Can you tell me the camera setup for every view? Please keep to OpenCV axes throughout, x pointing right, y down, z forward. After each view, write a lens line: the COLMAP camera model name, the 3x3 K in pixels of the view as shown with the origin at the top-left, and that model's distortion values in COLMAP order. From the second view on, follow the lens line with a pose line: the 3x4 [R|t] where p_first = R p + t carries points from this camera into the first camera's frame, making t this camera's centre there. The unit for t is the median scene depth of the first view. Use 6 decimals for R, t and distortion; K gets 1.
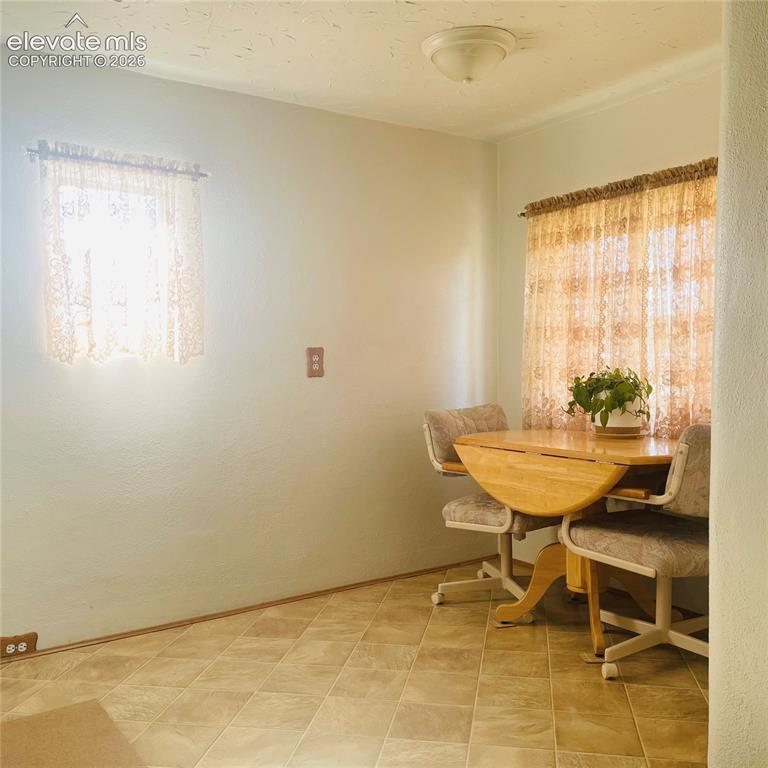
lens RADIAL K [[770.7, 0, 384.0], [0, 770.7, 384.0], [0, 0, 1]] dist [0.058251, -0.067662]
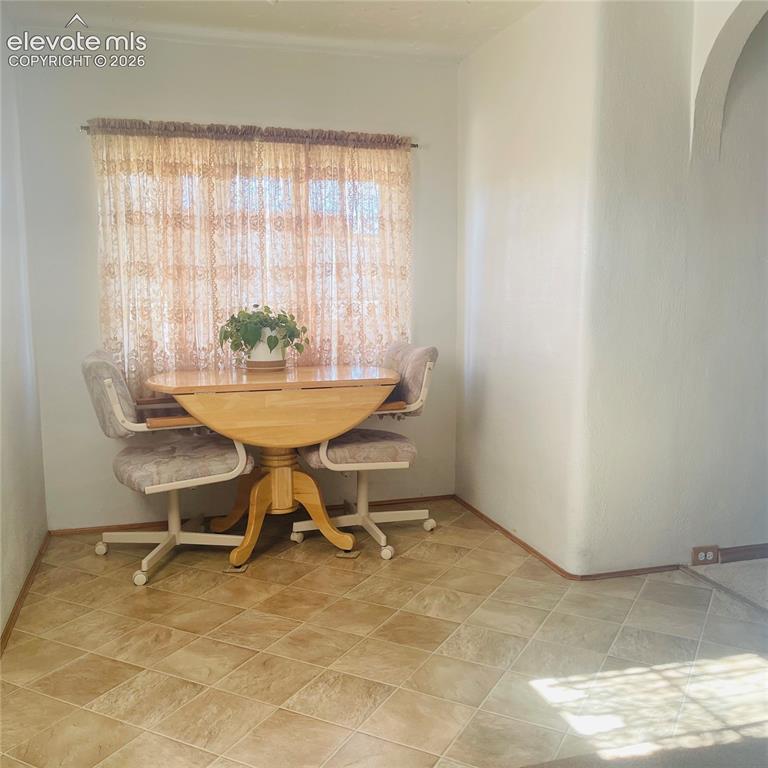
lens RADIAL K [[770.7, 0, 384.0], [0, 770.7, 384.0], [0, 0, 1]] dist [0.058251, -0.067662]
pose [[0.311223, -0.109926, 0.943958, -0.670305], [0.035676, 0.993939, 0.103984, -0.018988], [-0.949667, 0.001314, 0.313259, 0.494541]]
